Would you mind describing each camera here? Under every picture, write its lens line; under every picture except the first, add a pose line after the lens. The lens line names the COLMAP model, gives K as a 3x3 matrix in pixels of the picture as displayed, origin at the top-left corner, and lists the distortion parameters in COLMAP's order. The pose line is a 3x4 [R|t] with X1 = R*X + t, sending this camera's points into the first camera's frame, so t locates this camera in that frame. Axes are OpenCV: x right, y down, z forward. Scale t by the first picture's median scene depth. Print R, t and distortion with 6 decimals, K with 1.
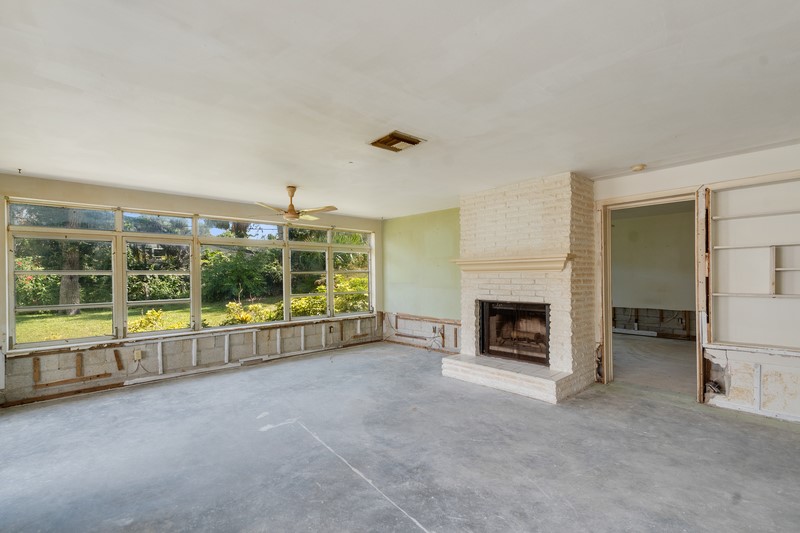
lens RADIAL K [[361.4, 0, 378.3], [0, 361.4, 269.2], [0, 0, 1]] dist [0.007405, -0.001015]
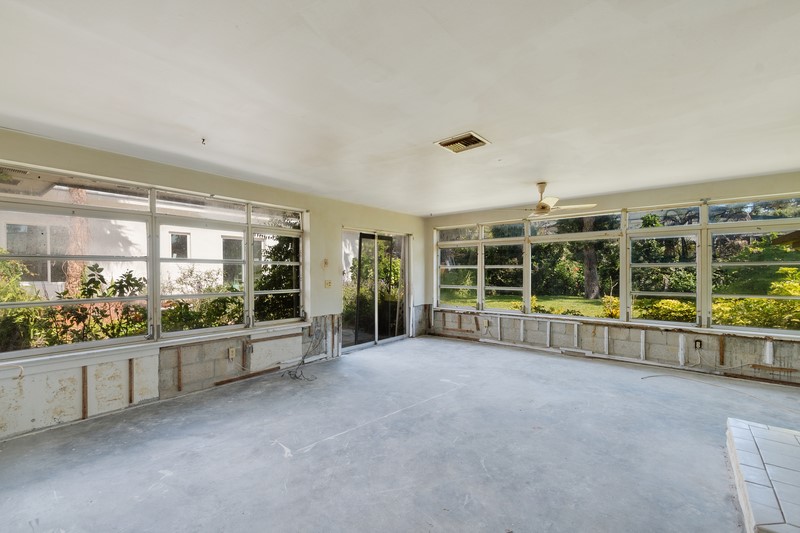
lens RADIAL K [[361.4, 0, 403.0], [0, 361.4, 271.4], [0, 0, 1]] dist [0.007405, -0.001015]
pose [[0.146304, 0.013618, -0.989146, 0.705100], [0.017138, 0.999720, 0.016298, -0.000478], [0.989091, -0.019337, 0.146030, 0.448616]]
